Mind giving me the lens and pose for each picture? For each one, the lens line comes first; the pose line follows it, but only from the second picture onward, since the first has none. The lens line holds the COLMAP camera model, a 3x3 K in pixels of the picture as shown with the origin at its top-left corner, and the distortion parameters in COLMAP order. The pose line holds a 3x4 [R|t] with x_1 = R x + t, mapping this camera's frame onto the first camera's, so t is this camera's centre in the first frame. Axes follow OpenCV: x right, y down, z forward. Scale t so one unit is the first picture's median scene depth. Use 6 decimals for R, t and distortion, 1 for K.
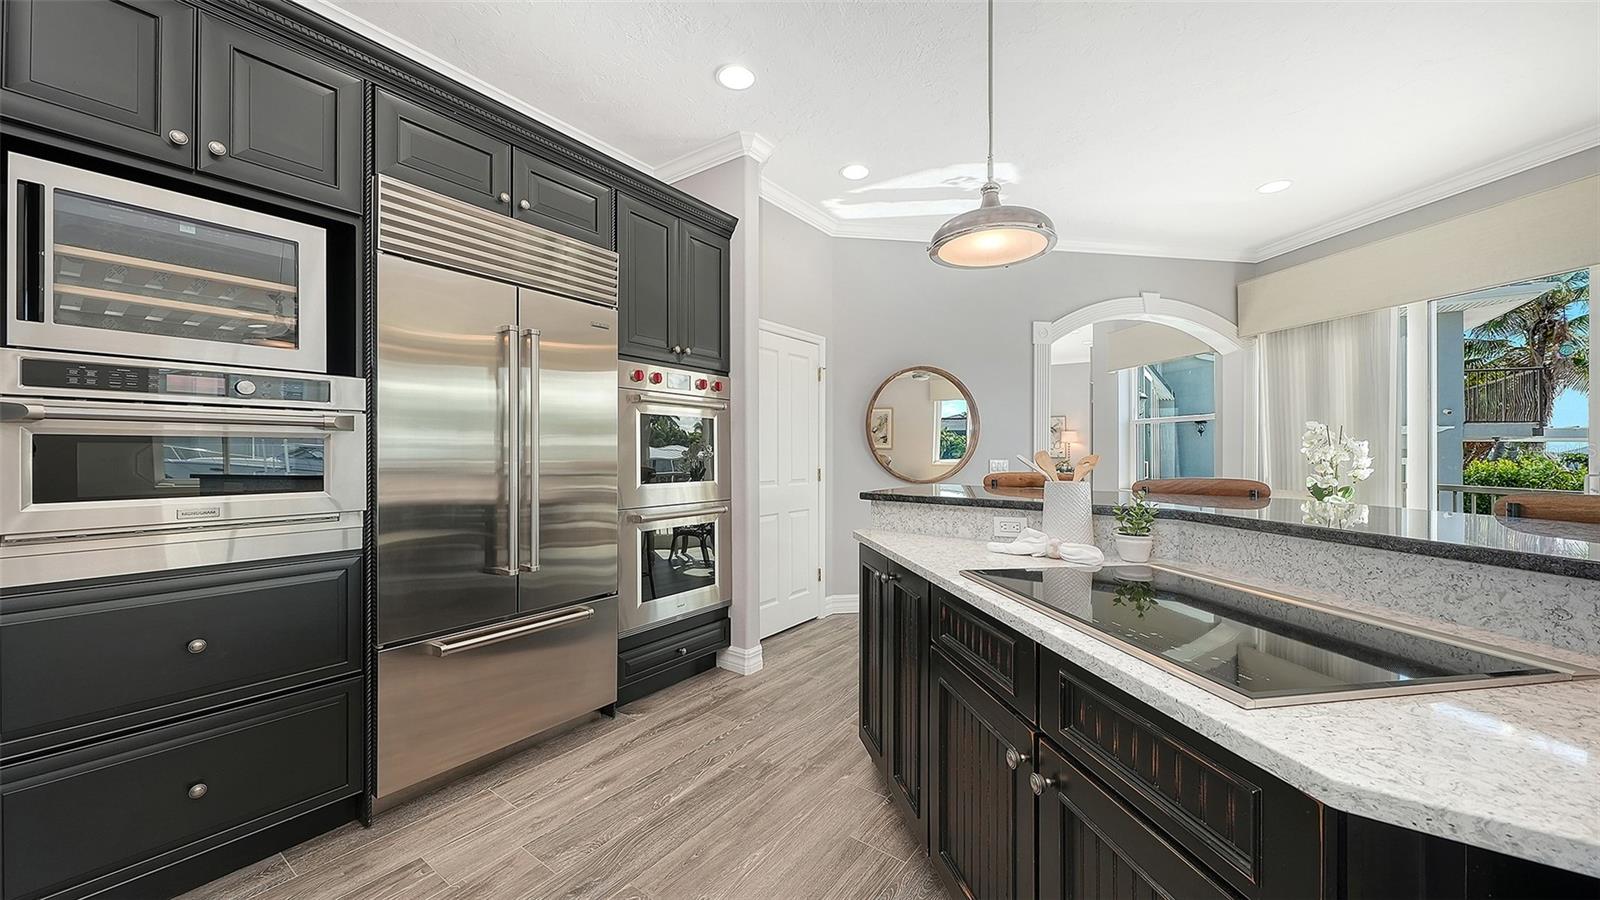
lens RADIAL K [[581.1, 0, 801.1], [0, 581.1, 446.6], [0, 0, 1]] dist [0.002441, -0.000638]
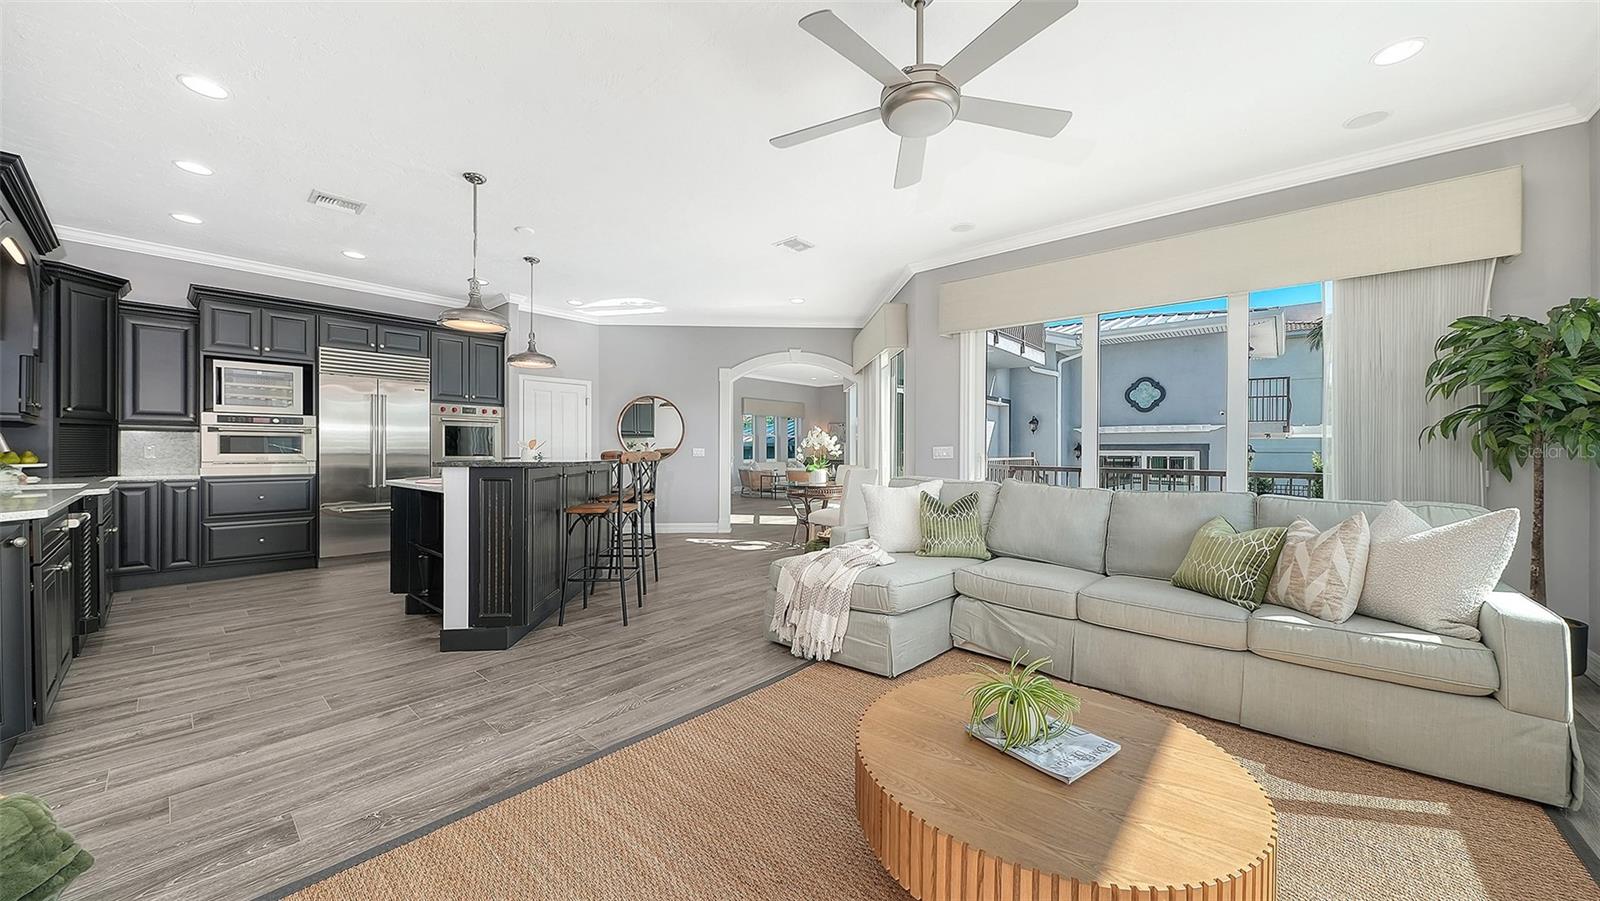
lens RADIAL K [[572.4, 0, 801.0], [0, 572.4, 443.9], [0, 0, 1]] dist [-0.000399, -0.000131]
pose [[0.996591, -0.003447, -0.082423, 1.946830], [0.003022, 0.999981, -0.005284, 0.046635], [0.082440, 0.005016, 0.996583, -1.694008]]
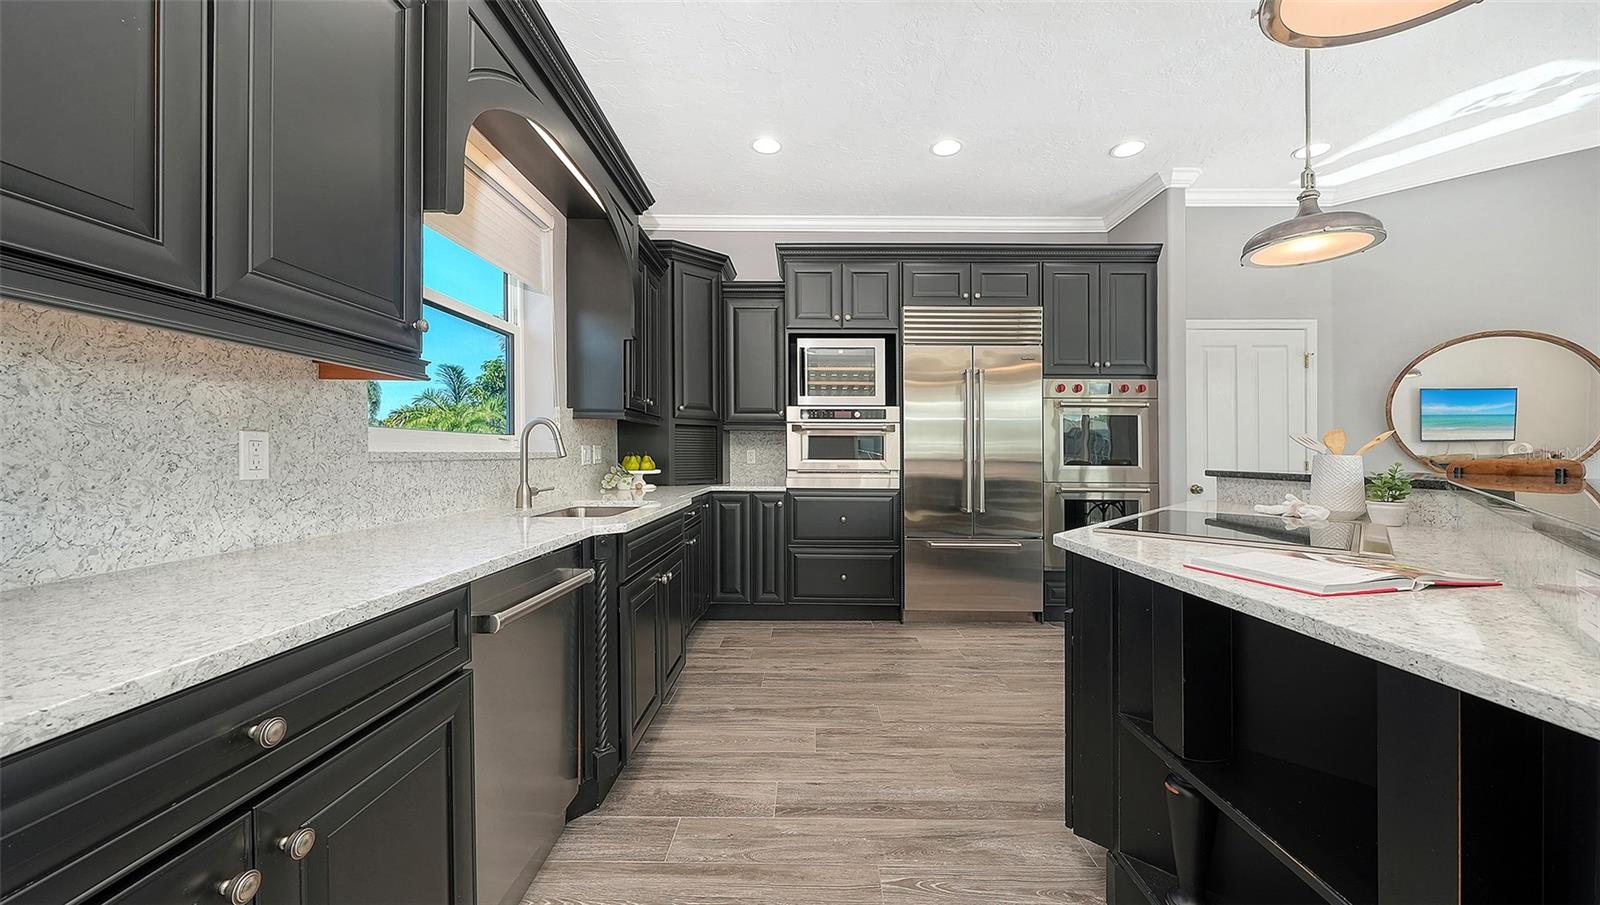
lens RADIAL K [[578.7, 0, 806.8], [0, 578.7, 458.0], [0, 0, 1]] dist [0.001662, 0.000005]
pose [[0.581769, 0.003115, -0.813348, 0.739111], [0.005022, 0.999960, 0.007421, 0.049698], [0.813338, -0.008402, 0.581730, -0.471752]]
